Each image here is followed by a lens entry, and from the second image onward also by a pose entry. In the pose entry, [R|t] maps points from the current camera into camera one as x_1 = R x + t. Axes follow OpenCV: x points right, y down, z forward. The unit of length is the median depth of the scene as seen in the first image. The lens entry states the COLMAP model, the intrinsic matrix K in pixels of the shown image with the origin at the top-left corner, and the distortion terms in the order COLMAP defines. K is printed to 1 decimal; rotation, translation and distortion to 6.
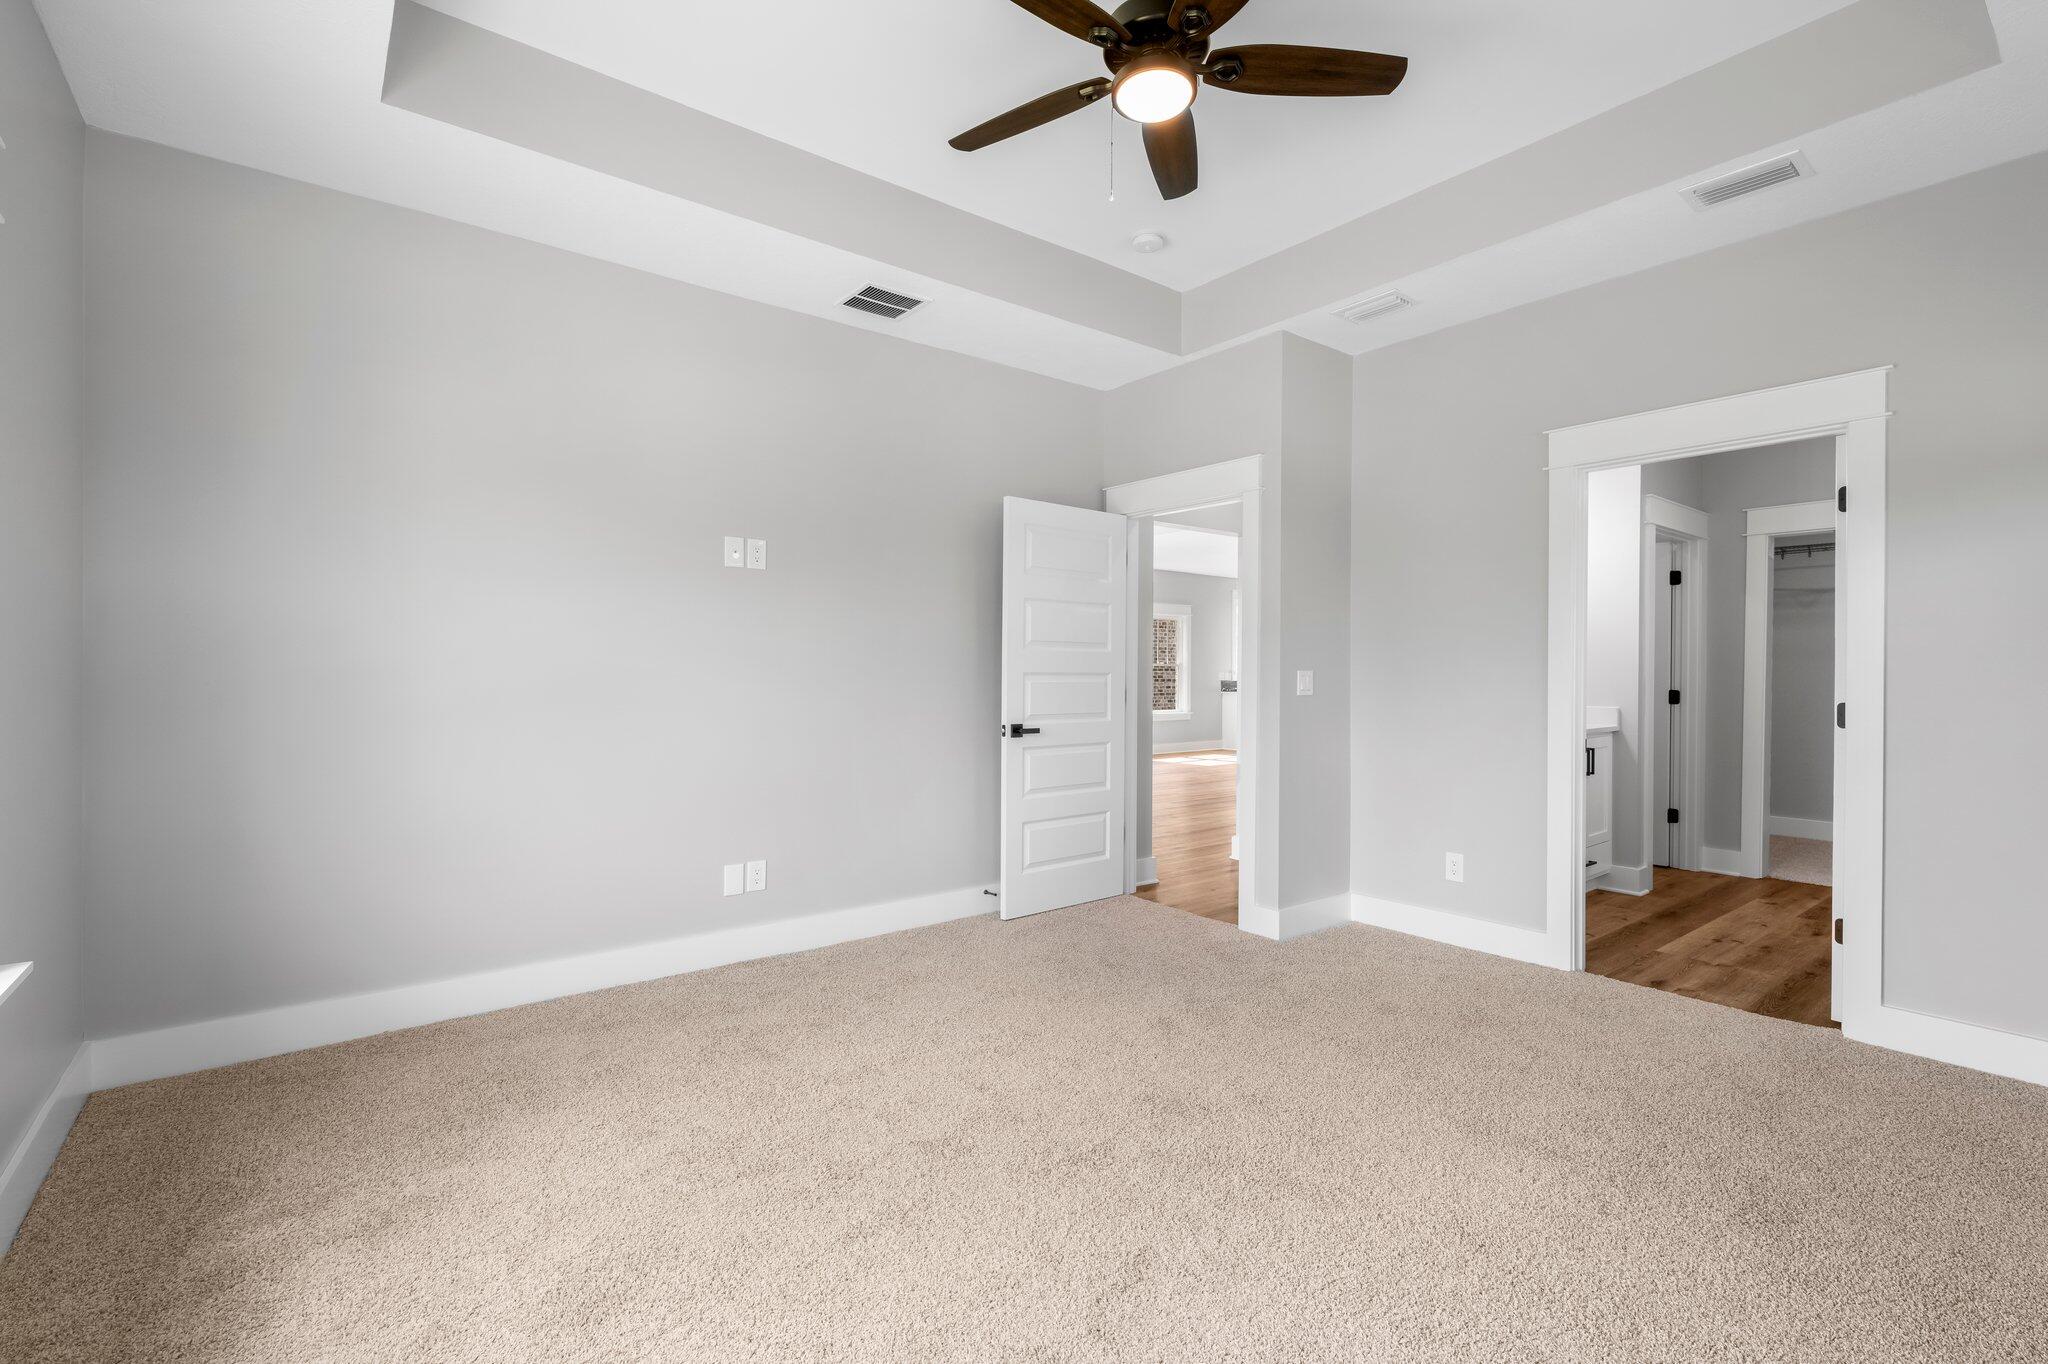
lens RADIAL K [[939.9, 0, 1032.2], [0, 939.9, 679.3], [0, 0, 1]] dist [-0.000728, -0.000116]
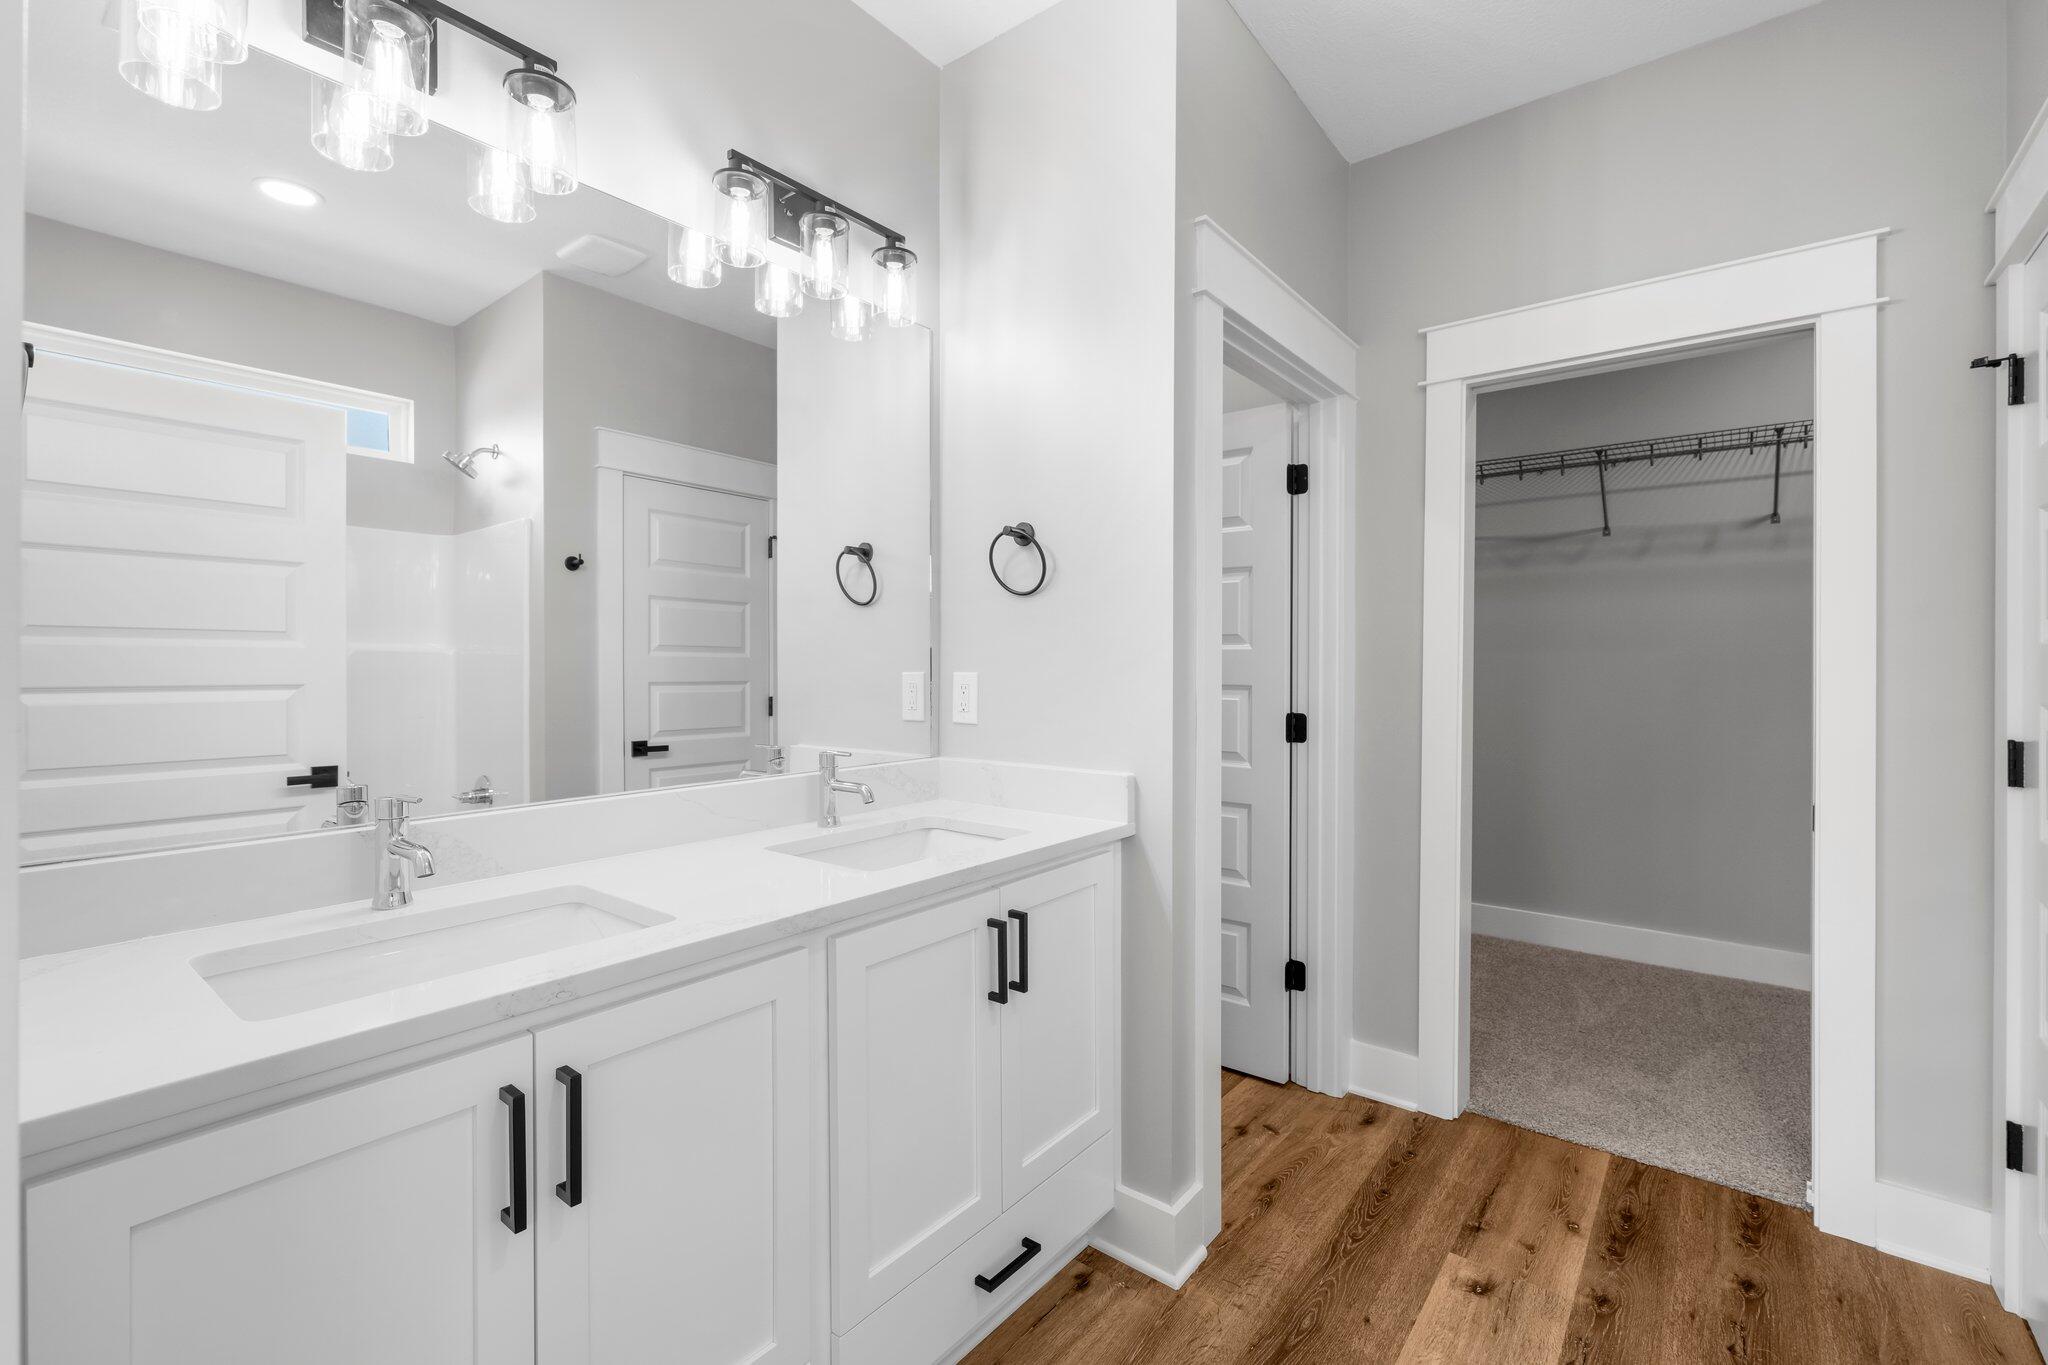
lens RADIAL K [[891.0, 0, 1024.0], [0, 891.0, 682.5], [0, 0, 1]] dist [0.000158, -0.000023]
pose [[0.971282, -0.005838, 0.237858, 0.441816], [0.005943, 0.999982, 0.000276, -0.005194], [-0.237856, 0.001146, 0.971300, 0.593587]]
